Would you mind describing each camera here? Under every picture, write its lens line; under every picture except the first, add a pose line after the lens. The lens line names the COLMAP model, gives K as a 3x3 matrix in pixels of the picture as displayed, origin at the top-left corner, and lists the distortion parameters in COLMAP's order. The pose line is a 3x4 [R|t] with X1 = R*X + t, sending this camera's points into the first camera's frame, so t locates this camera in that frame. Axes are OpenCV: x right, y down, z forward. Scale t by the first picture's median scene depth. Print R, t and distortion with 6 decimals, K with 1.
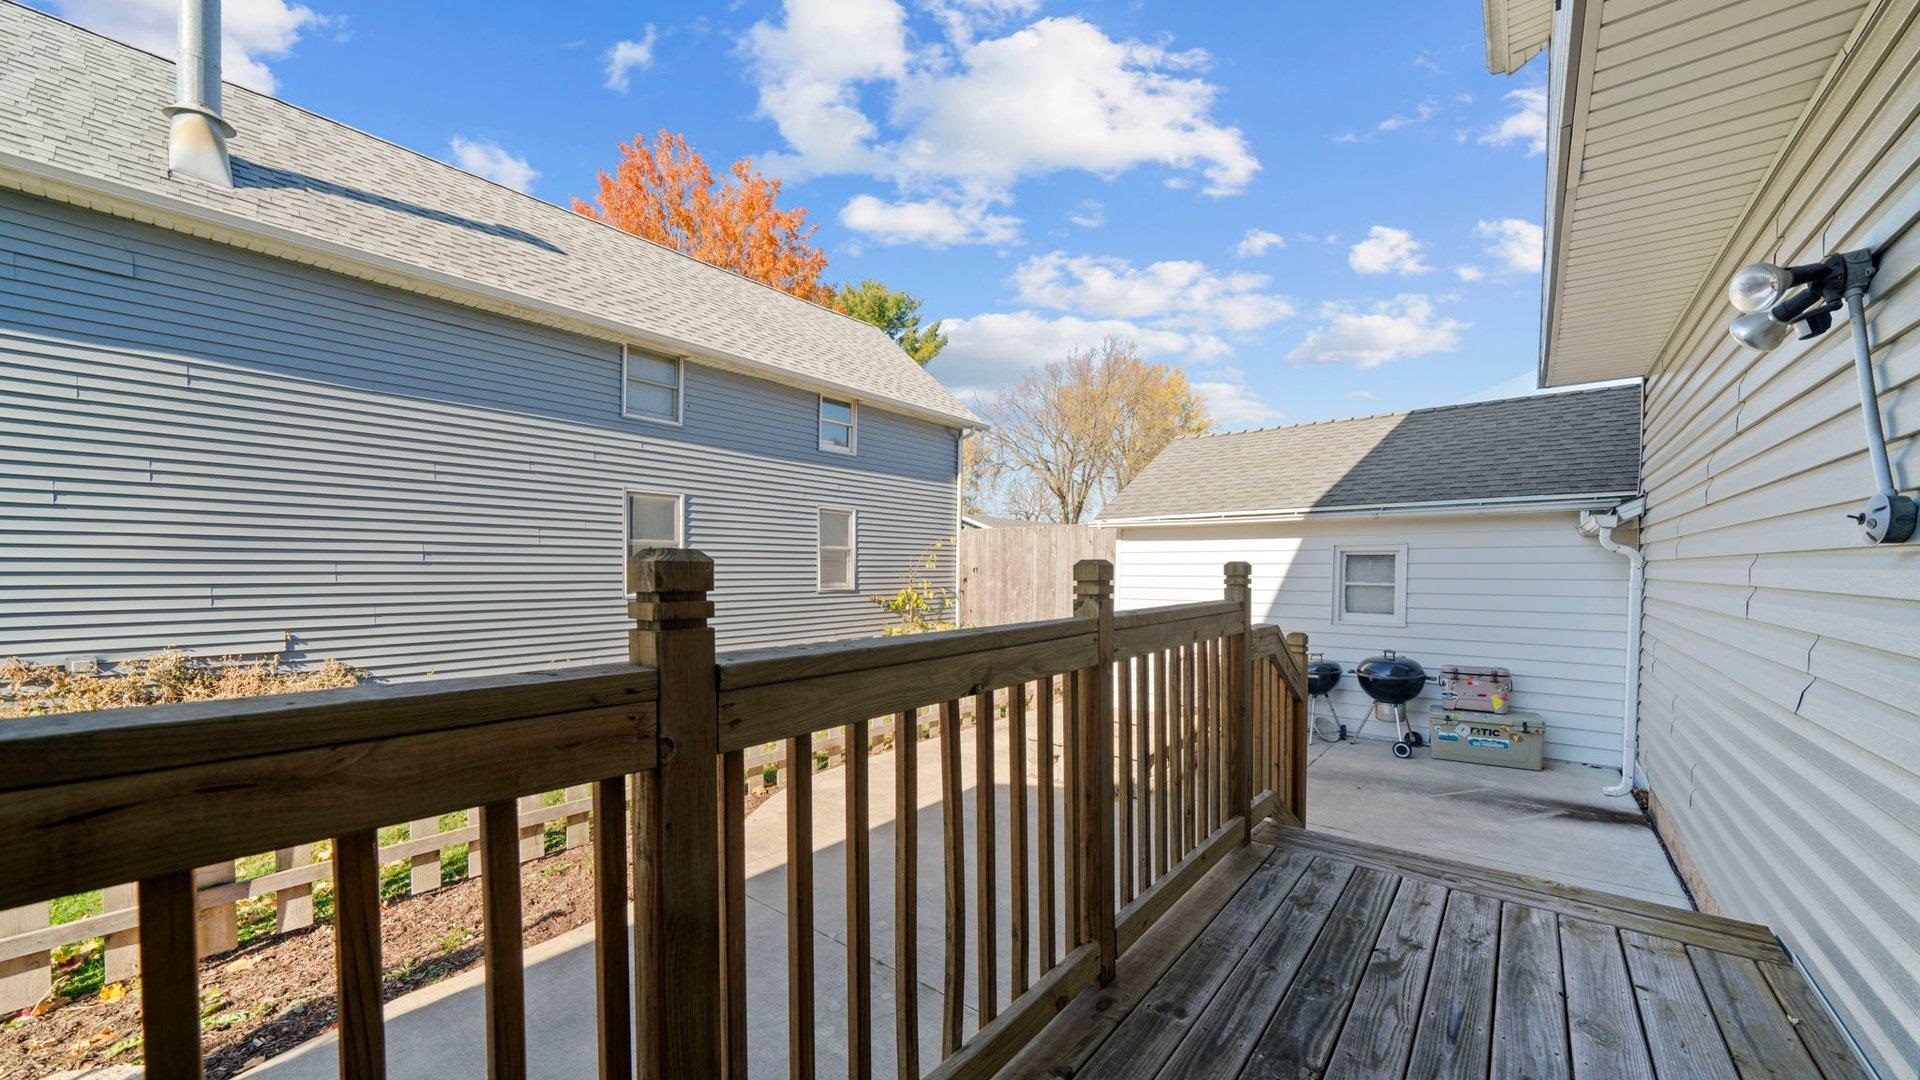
lens RADIAL K [[679.2, 0, 975.7], [0, 679.2, 586.0], [0, 0, 1]] dist [-0.001339, -0.000115]
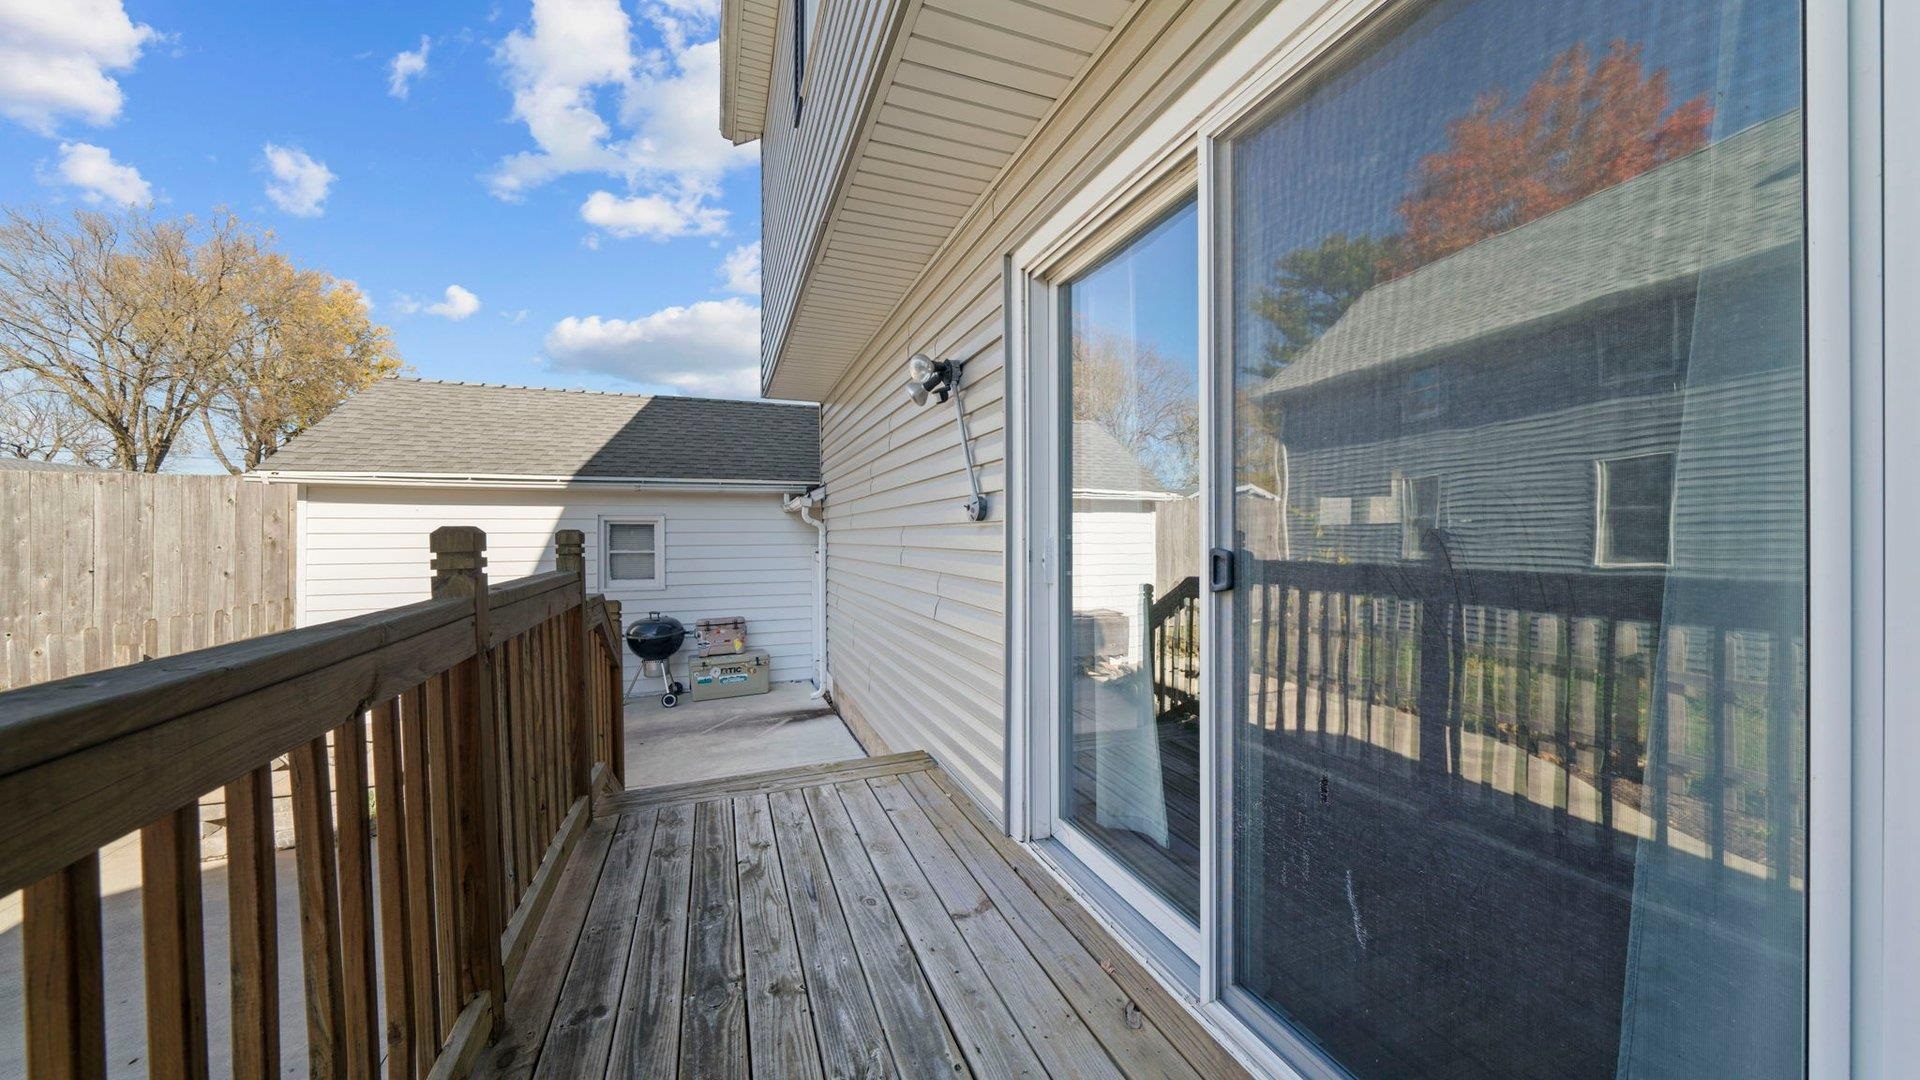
lens RADIAL K [[665.5, 0, 966.5], [0, 665.5, 540.5], [0, 0, 1]] dist [-0.001522, -0.000068]
pose [[0.504007, -0.009768, 0.863645, -0.142504], [0.028579, 0.999577, -0.005373, 0.000021], [-0.863227, 0.027390, 0.504073, 0.052257]]
